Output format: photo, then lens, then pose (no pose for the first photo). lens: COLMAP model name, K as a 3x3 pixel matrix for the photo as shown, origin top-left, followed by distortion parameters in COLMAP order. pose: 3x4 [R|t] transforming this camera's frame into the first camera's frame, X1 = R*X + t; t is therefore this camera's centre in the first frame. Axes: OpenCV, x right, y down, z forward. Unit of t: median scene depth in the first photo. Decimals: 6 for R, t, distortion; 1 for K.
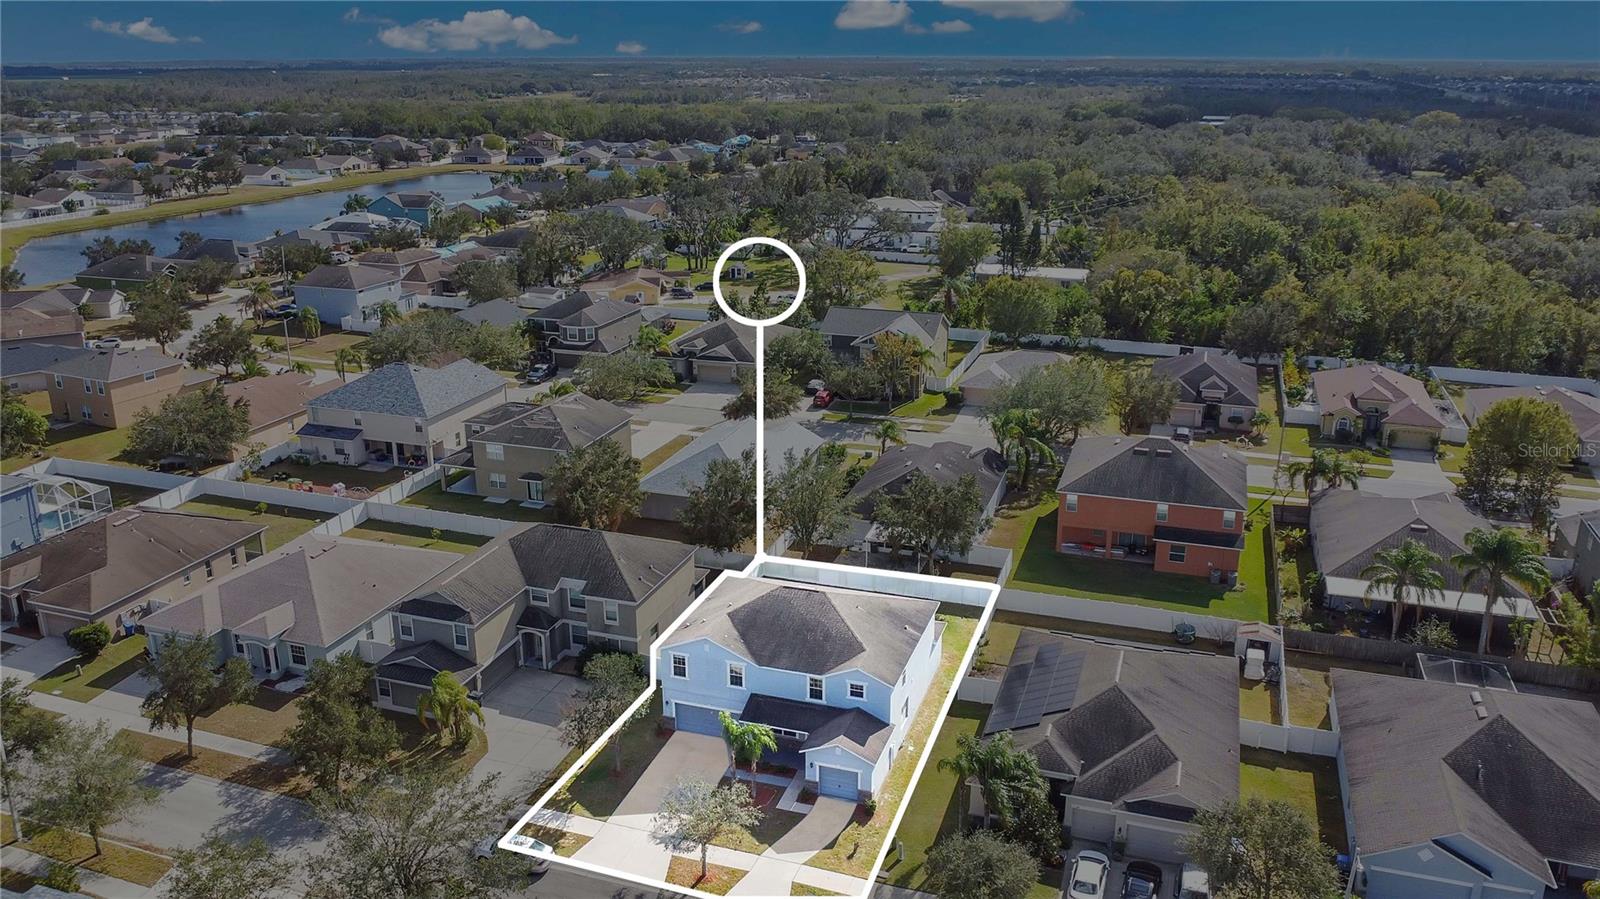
lens RADIAL K [[1221.0, 0, 800.0], [0, 1221.0, 449.5], [0, 0, 1]] dist [-0.006523, -0.000653]
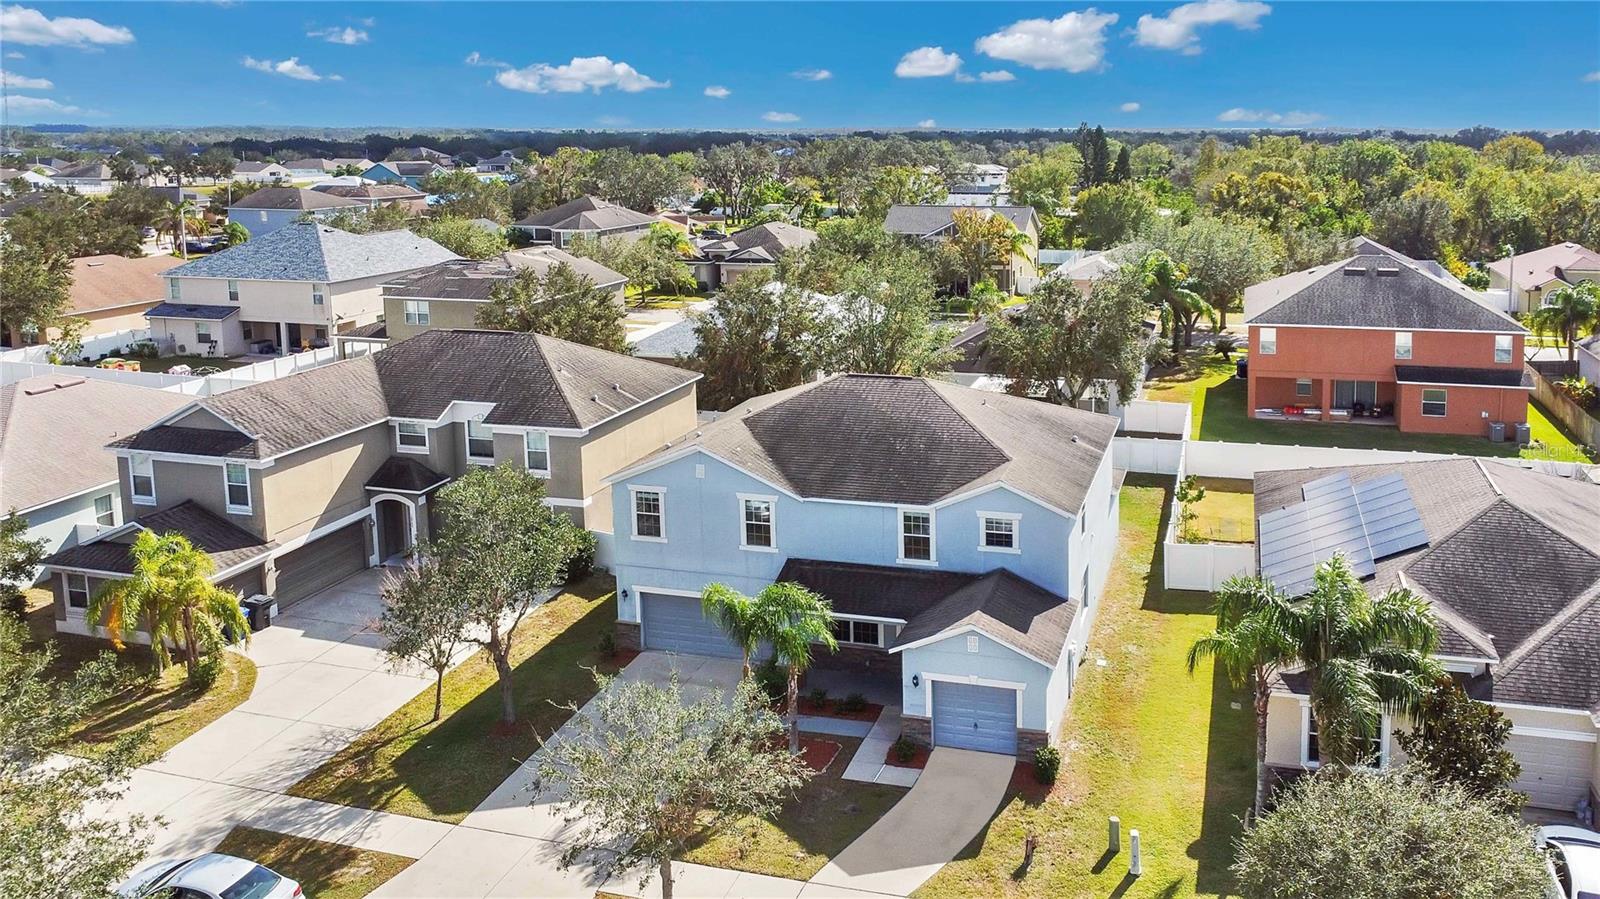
lens RADIAL K [[1221.8, 0, 931.9], [0, 1221.8, 269.1], [0, 0, 1]] dist [-0.024288, 0.004565]
pose [[0.997536, -0.017432, 0.067951, -0.011669], [0.030249, 0.980843, -0.192436, 0.167020], [-0.063295, 0.194017, 0.978954, 0.439031]]
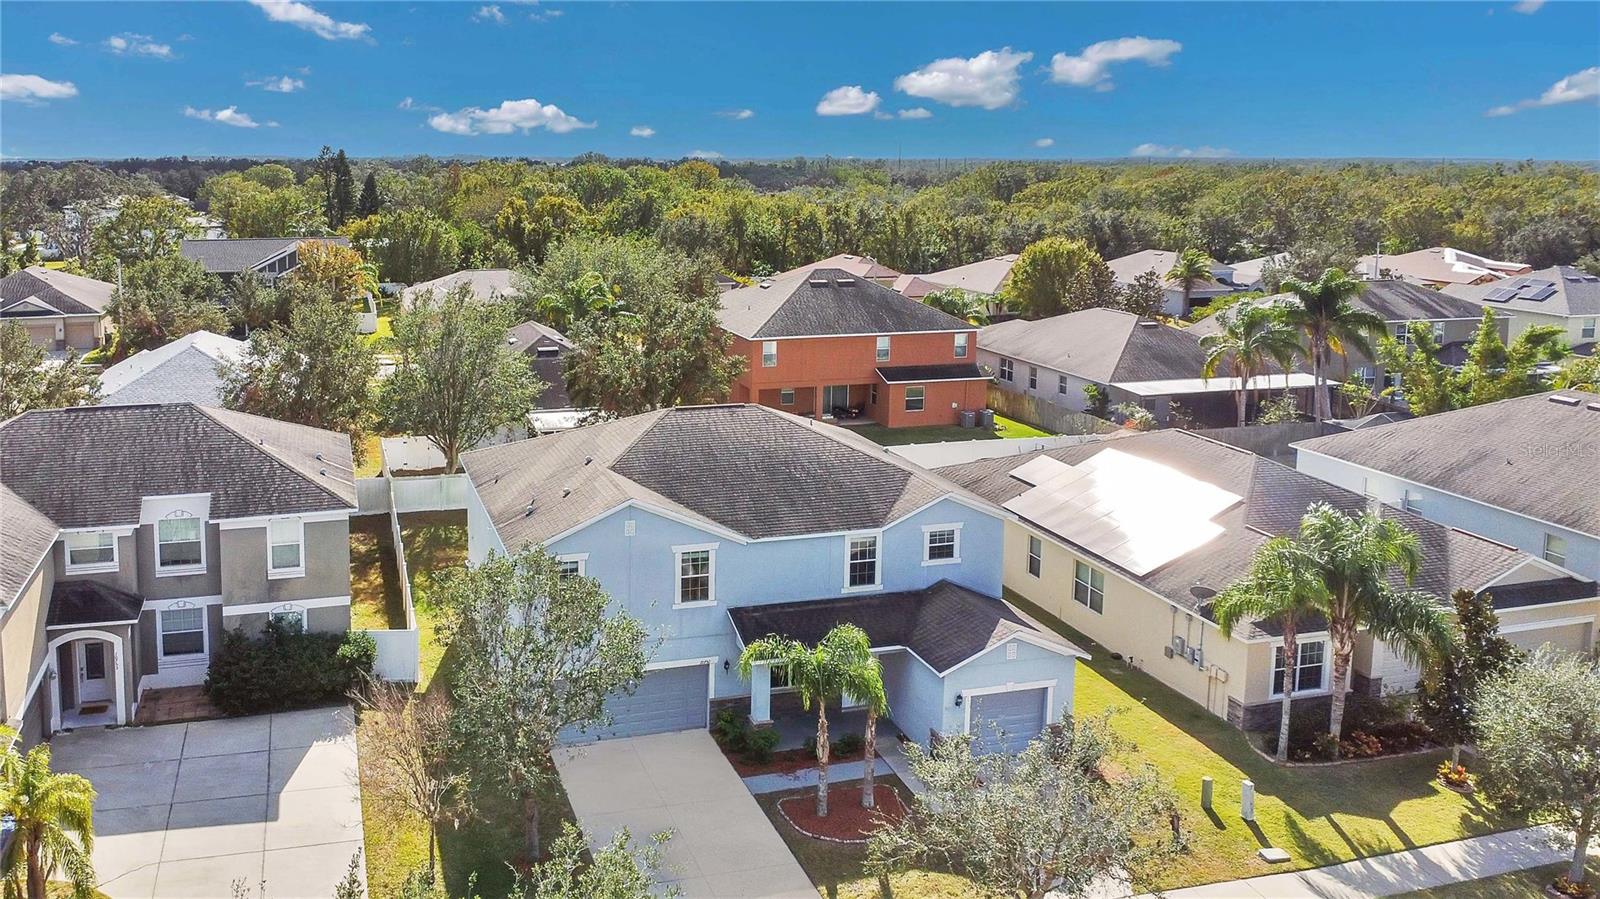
lens RADIAL K [[1262.5, 0, 649.3], [0, 1262.5, 320.4], [0, 0, 1]] dist [-0.012961, -0.004745]
pose [[0.840877, -0.076269, 0.535825, -0.289660], [0.170550, 0.976922, -0.128593, 0.137299], [-0.513652, 0.199515, 0.834479, 0.545958]]
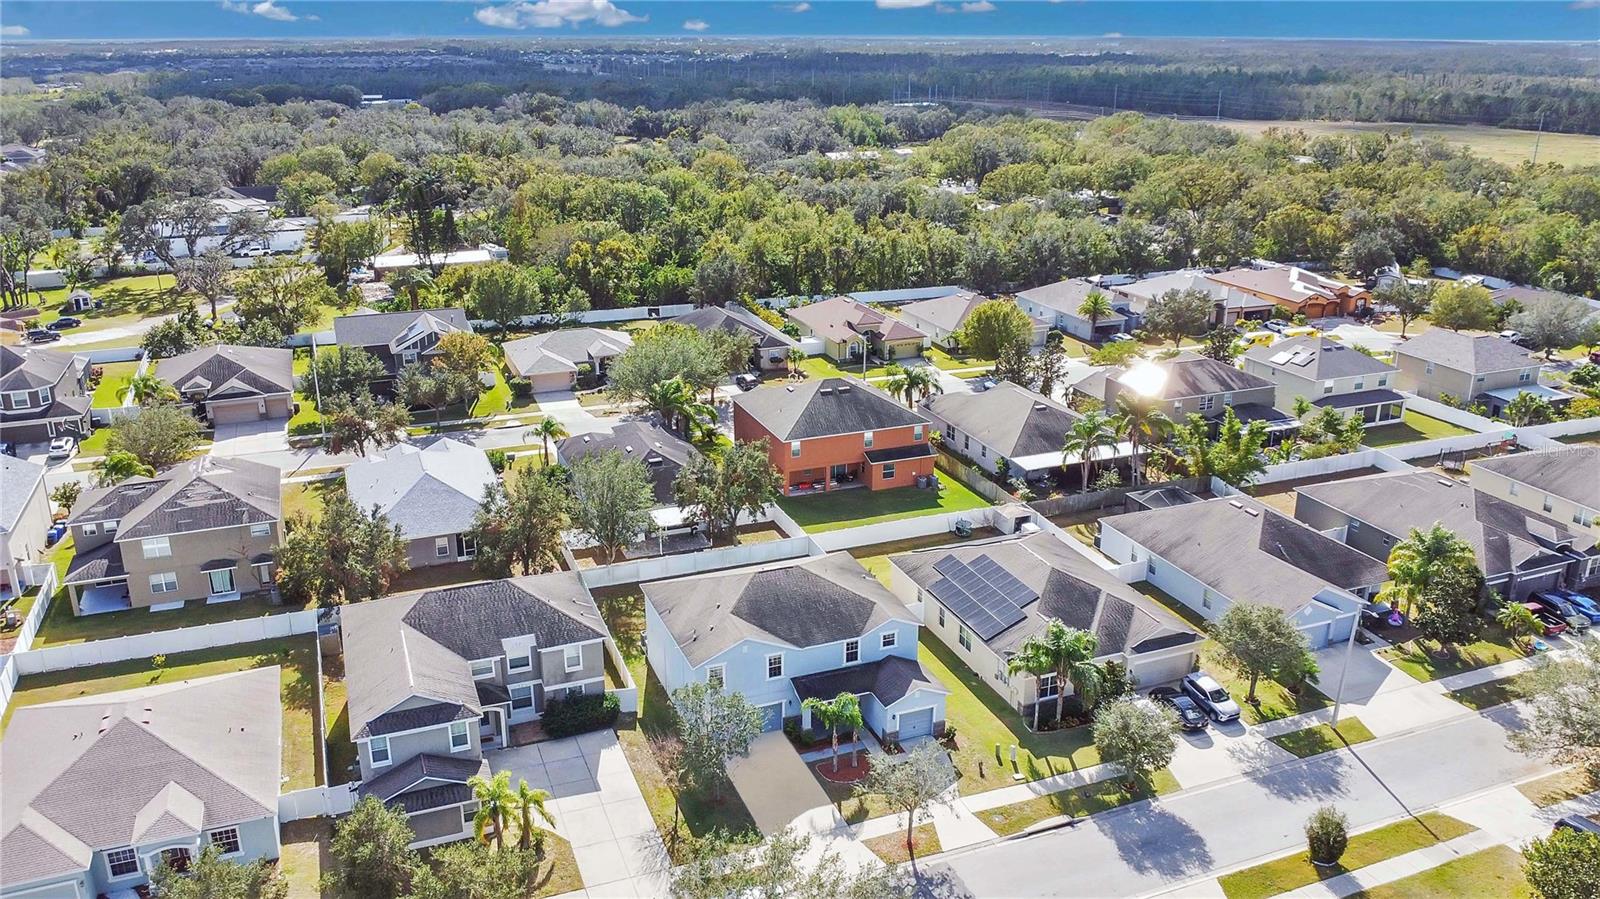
lens RADIAL K [[1196.2, 0, 802.6], [0, 1196.2, 470.7], [0, 0, 1]] dist [-0.006012, -0.003791]
pose [[0.770000, -0.221912, 0.598210, -0.536512], [0.199033, 0.974325, 0.105245, -0.062732], [-0.606206, 0.038025, 0.794398, 0.190526]]
